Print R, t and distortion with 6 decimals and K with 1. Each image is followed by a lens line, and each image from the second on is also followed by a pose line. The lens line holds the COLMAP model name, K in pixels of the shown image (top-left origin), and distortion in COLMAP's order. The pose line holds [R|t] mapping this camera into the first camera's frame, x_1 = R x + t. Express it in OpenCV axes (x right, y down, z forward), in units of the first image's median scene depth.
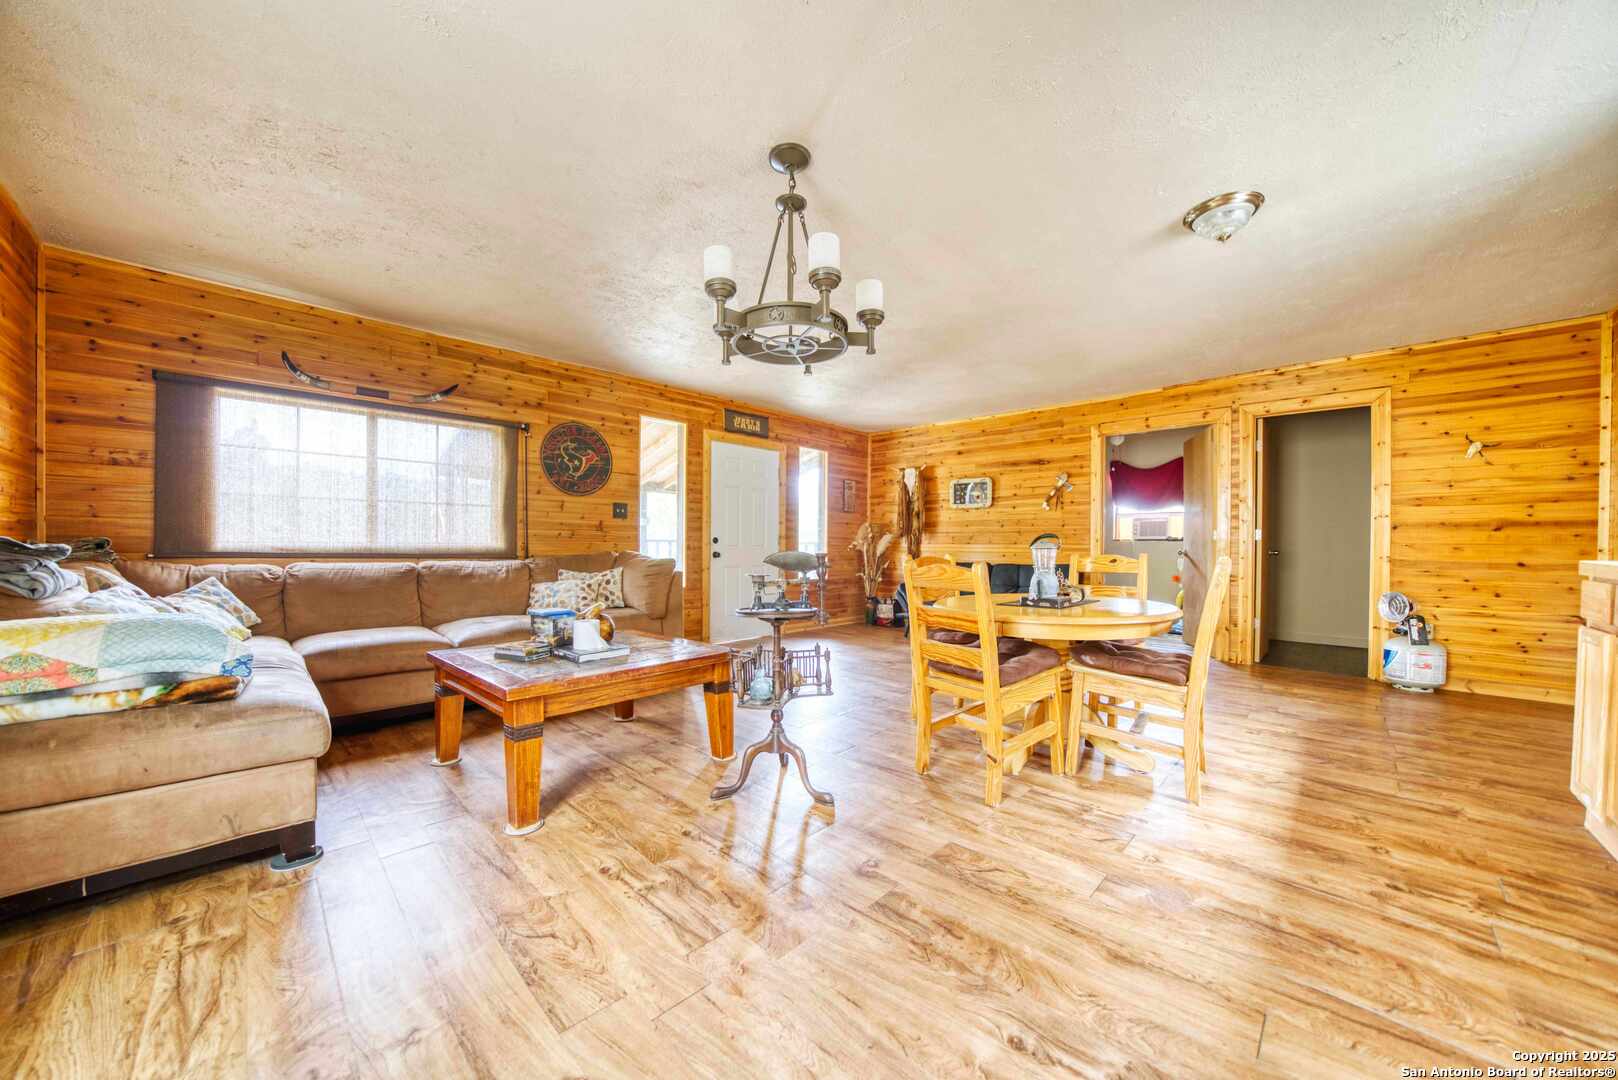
lens RADIAL K [[557.7, 0, 810.9], [0, 557.7, 548.3], [0, 0, 1]] dist [-0.021689, 0.000279]
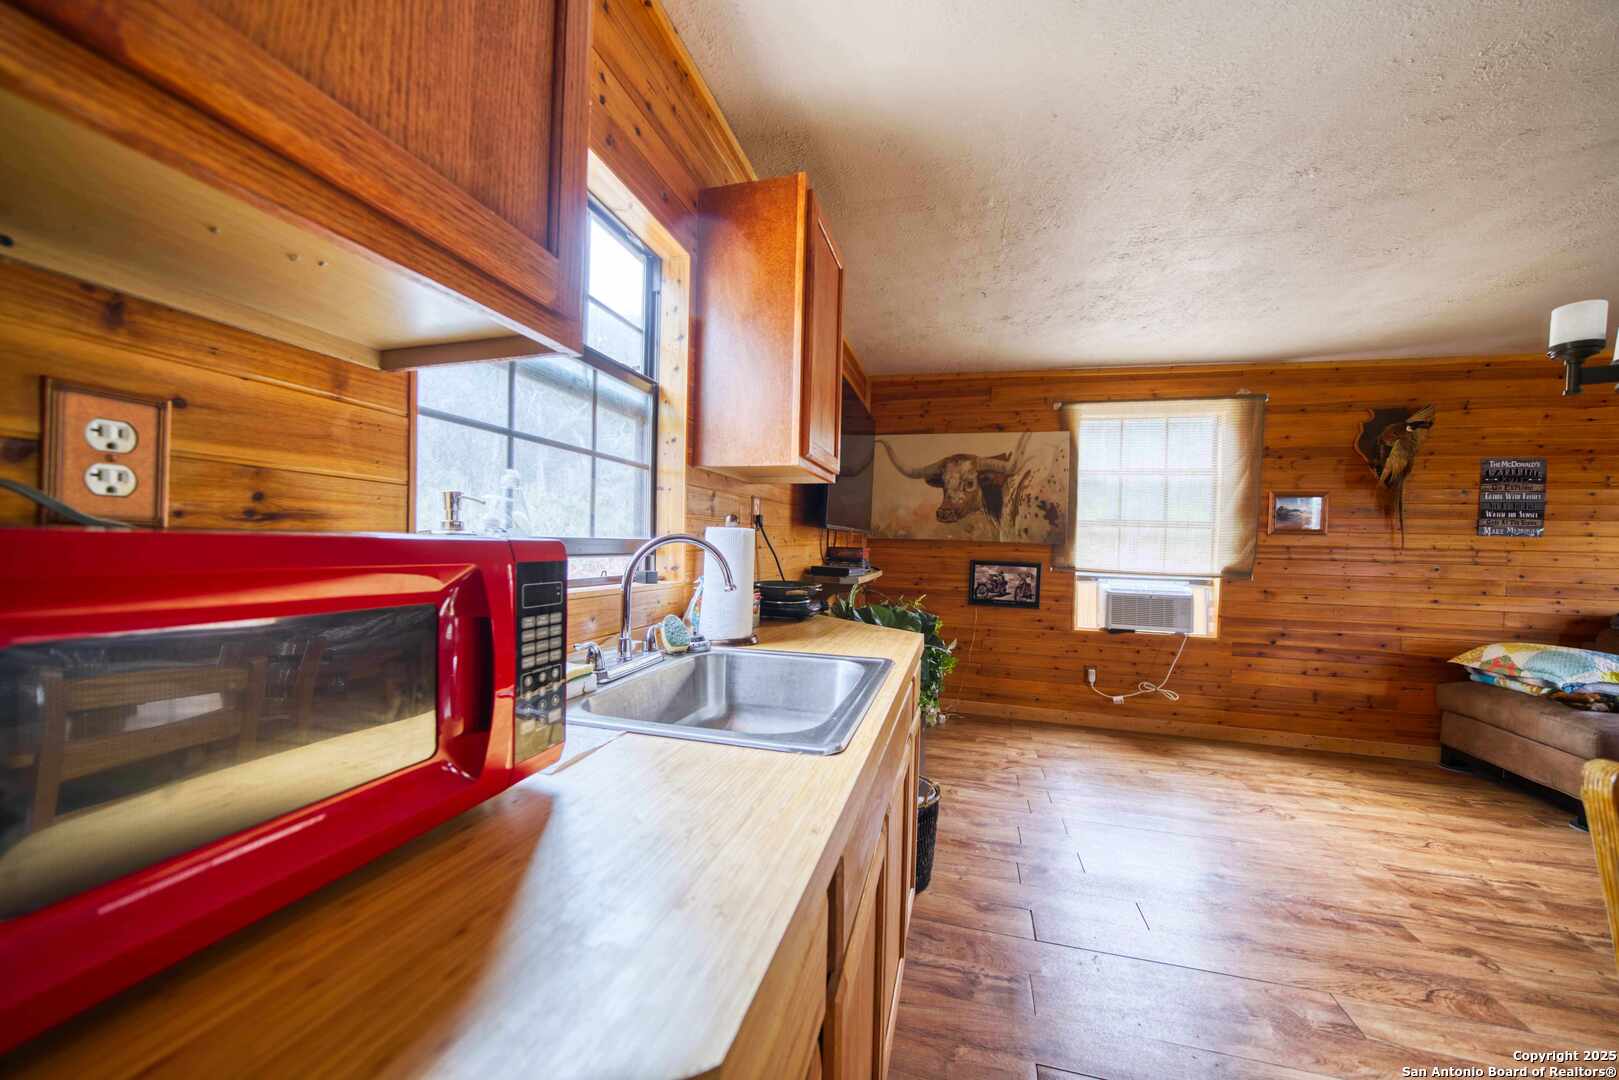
lens RADIAL K [[566.0, 0, 809.3], [0, 566.0, 554.2], [0, 0, 1]] dist [-0.015549, 0.000145]
pose [[-0.873195, -0.022064, -0.486871, 0.666779], [-0.036593, 0.999123, 0.020352, -0.049568], [0.485995, 0.035588, -0.873237, 0.505752]]
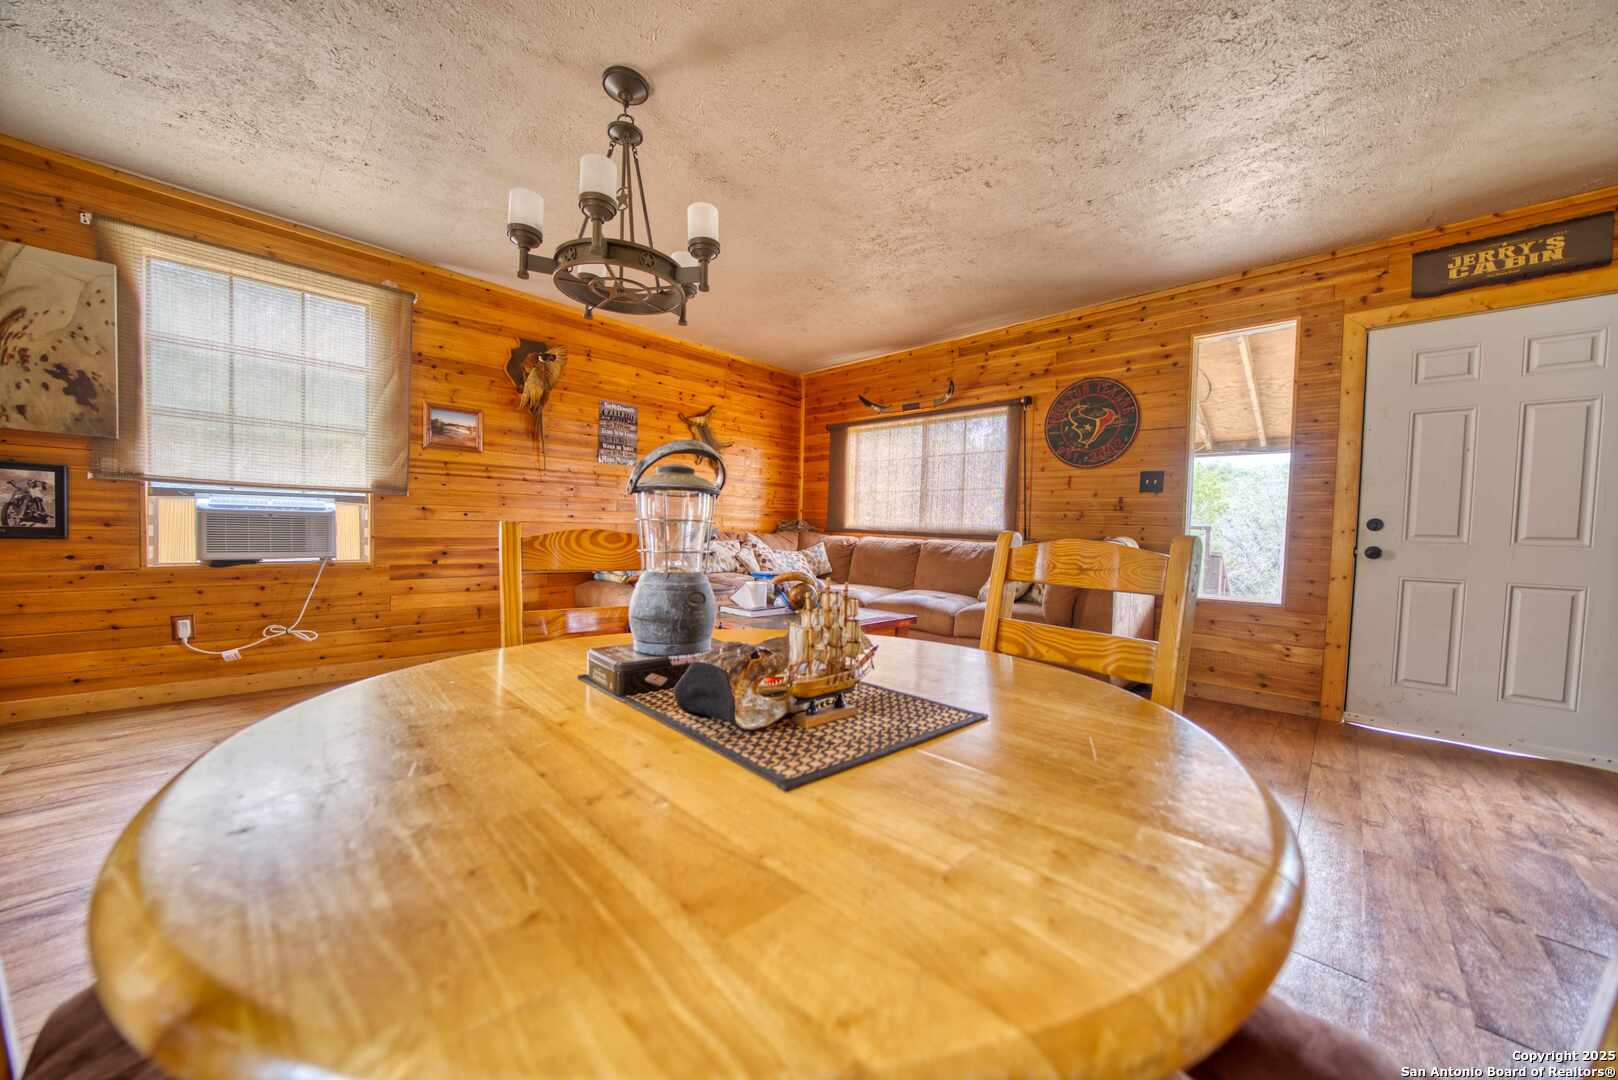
lens RADIAL K [[557.7, 0, 810.9], [0, 557.7, 548.3], [0, 0, 1]] dist [-0.021689, 0.000279]
pose [[0.002623, 0.031590, -0.999497, 0.435209], [-0.034808, 0.998898, 0.031480, 0.012633], [0.999391, 0.034708, 0.003719, 0.655594]]
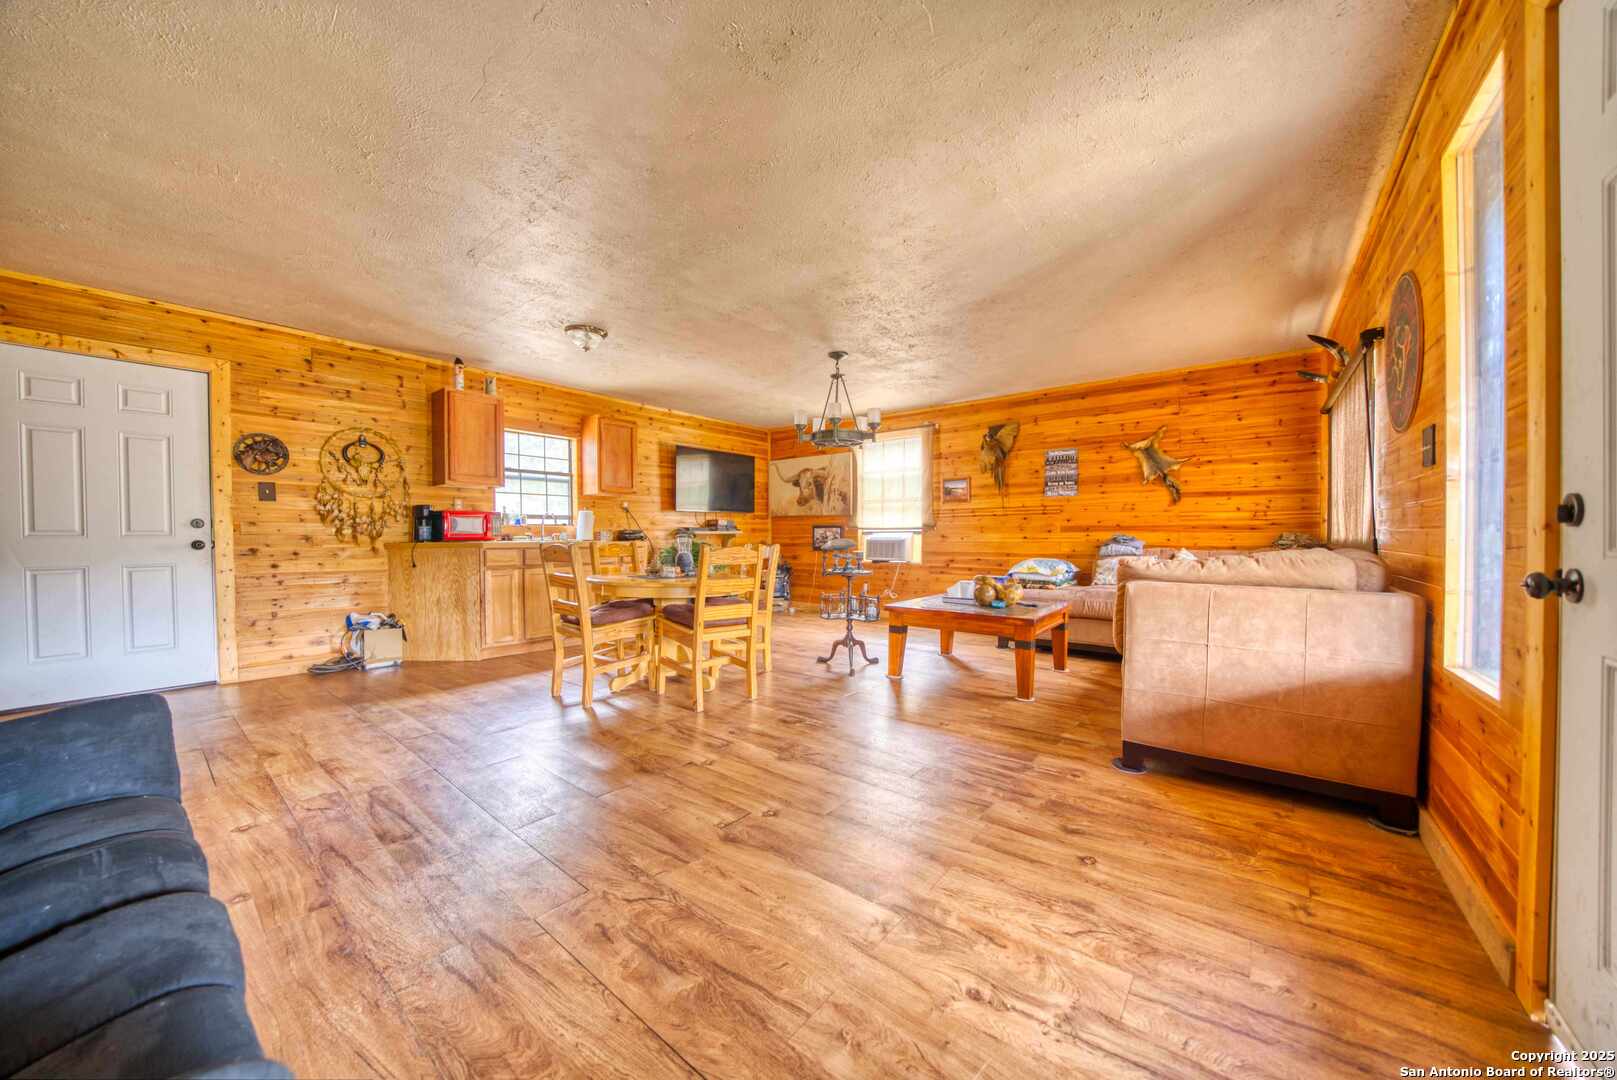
lens RADIAL K [[557.4, 0, 810.4], [0, 557.4, 548.3], [0, 0, 1]] dist [-0.021689, 0.000279]
pose [[-0.994386, -0.001011, -0.105810, 0.143048], [-0.003949, 0.999612, 0.027563, -0.007282], [0.105741, 0.027826, -0.994004, 1.535129]]
